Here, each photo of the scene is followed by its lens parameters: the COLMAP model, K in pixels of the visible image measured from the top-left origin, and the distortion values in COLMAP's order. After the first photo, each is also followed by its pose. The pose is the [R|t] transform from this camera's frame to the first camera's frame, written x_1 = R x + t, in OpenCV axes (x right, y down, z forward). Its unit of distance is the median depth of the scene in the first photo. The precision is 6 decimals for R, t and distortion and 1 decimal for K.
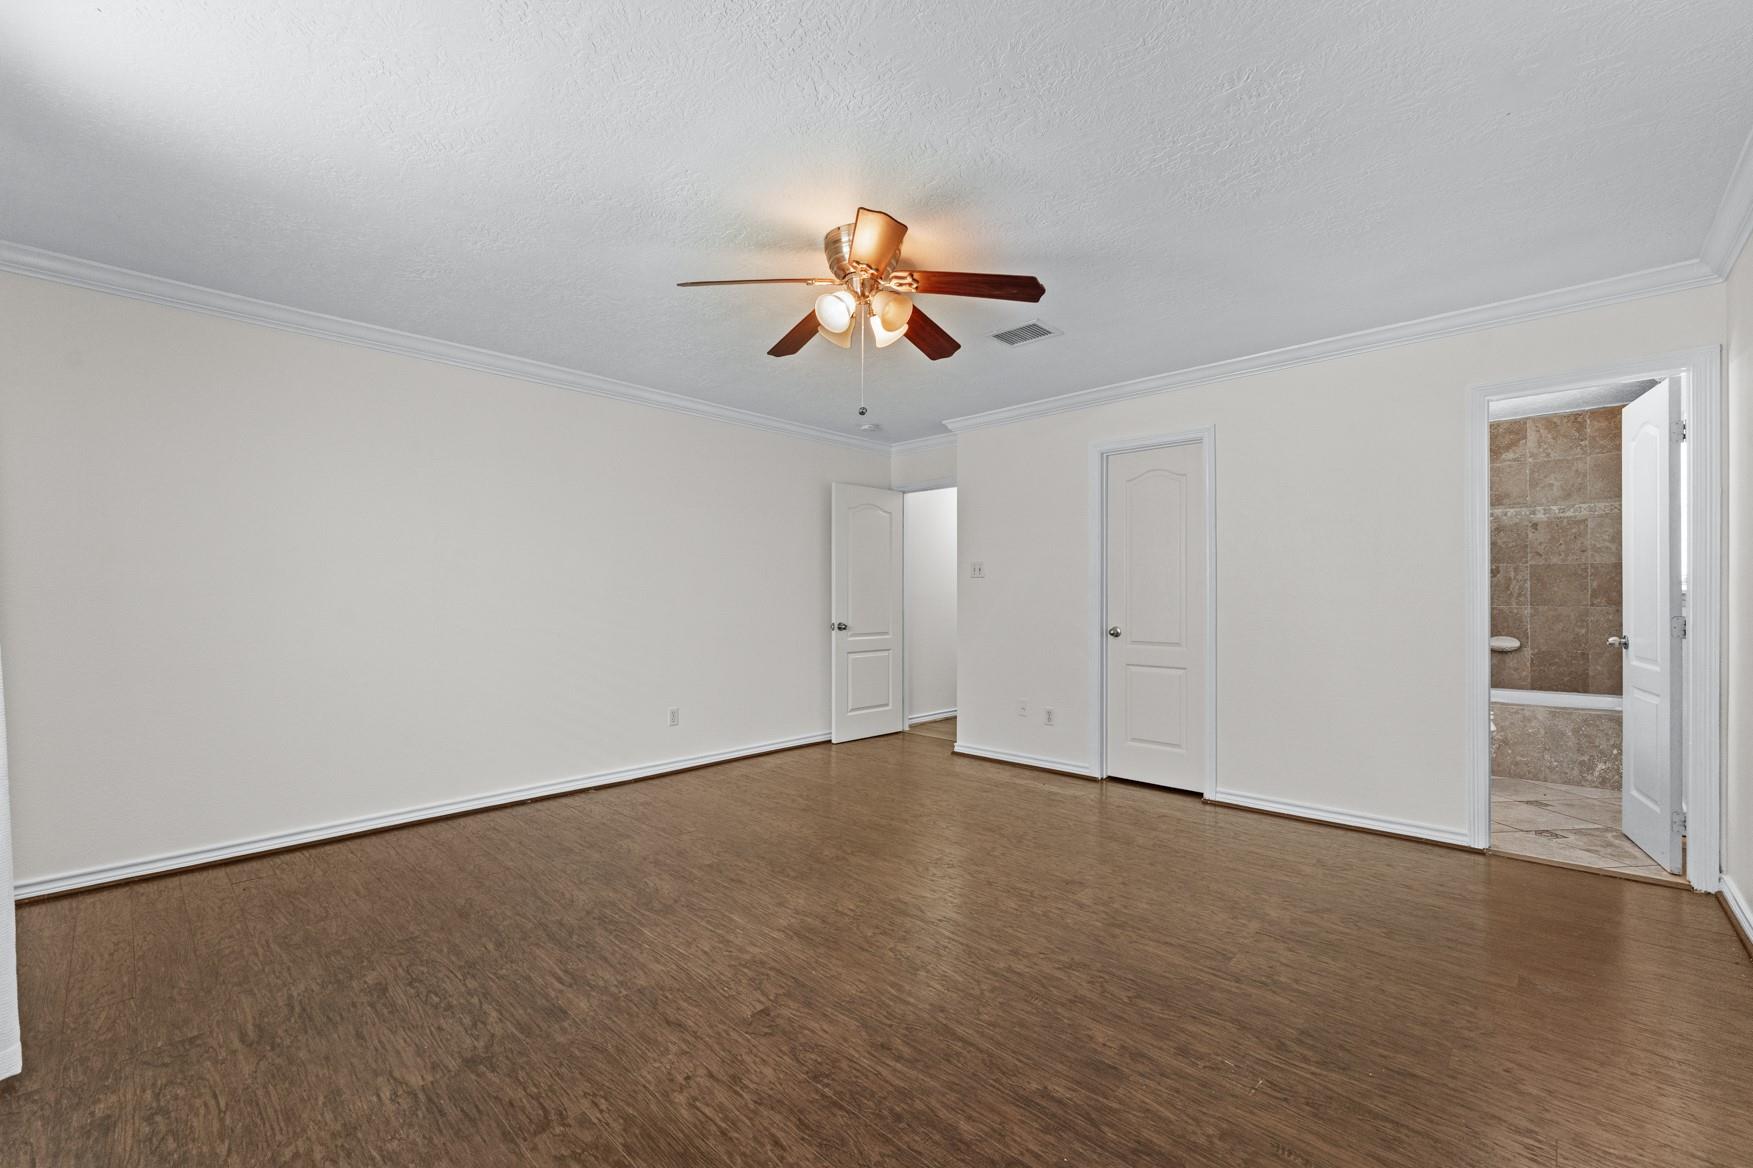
lens RADIAL K [[707.6, 0, 878.2], [0, 707.6, 592.9], [0, 0, 1]] dist [-0.004618, -0.000262]
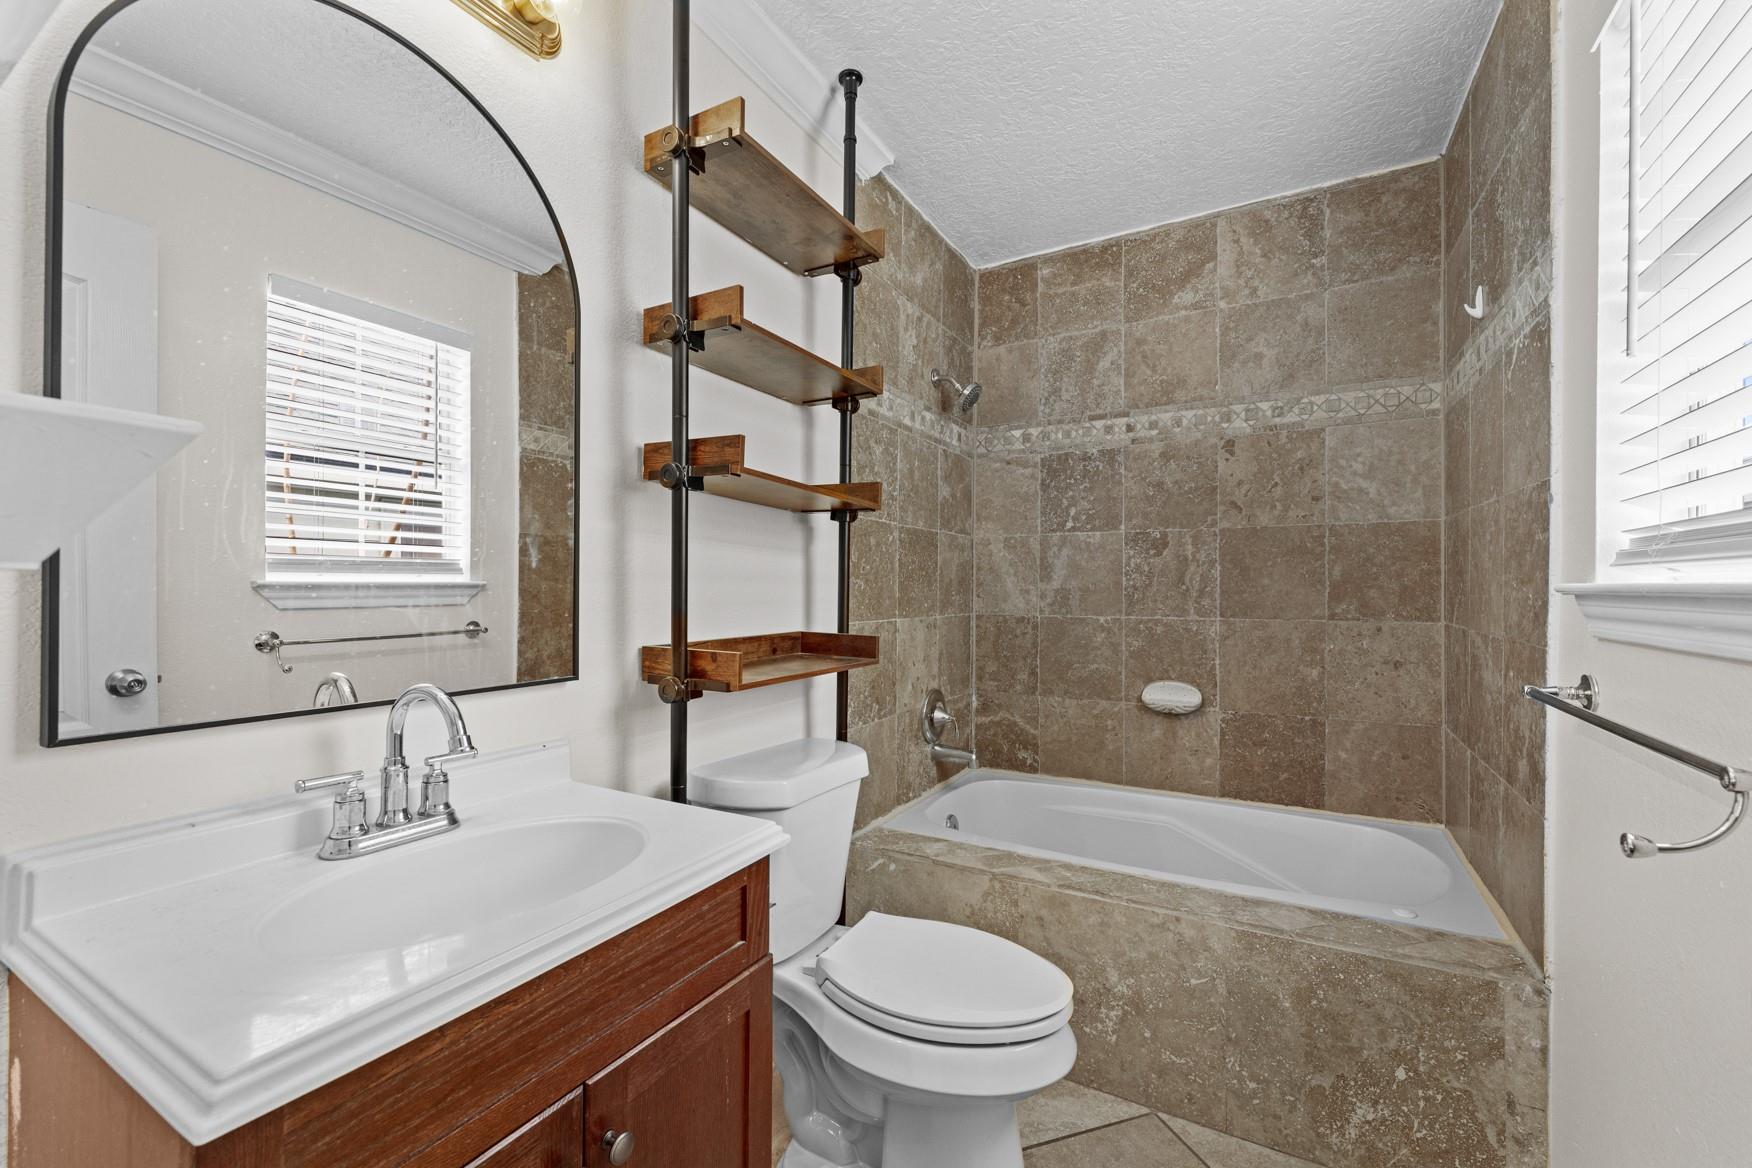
lens RADIAL K [[707.2, 0, 876.2], [0, 707.2, 588.4], [0, 0, 1]] dist [-0.004618, -0.000262]
pose [[0.970226, 0.005194, 0.242147, 0.606528], [-0.005965, 0.999979, 0.002448, -0.000628], [-0.242130, -0.003820, 0.970236, 0.617181]]
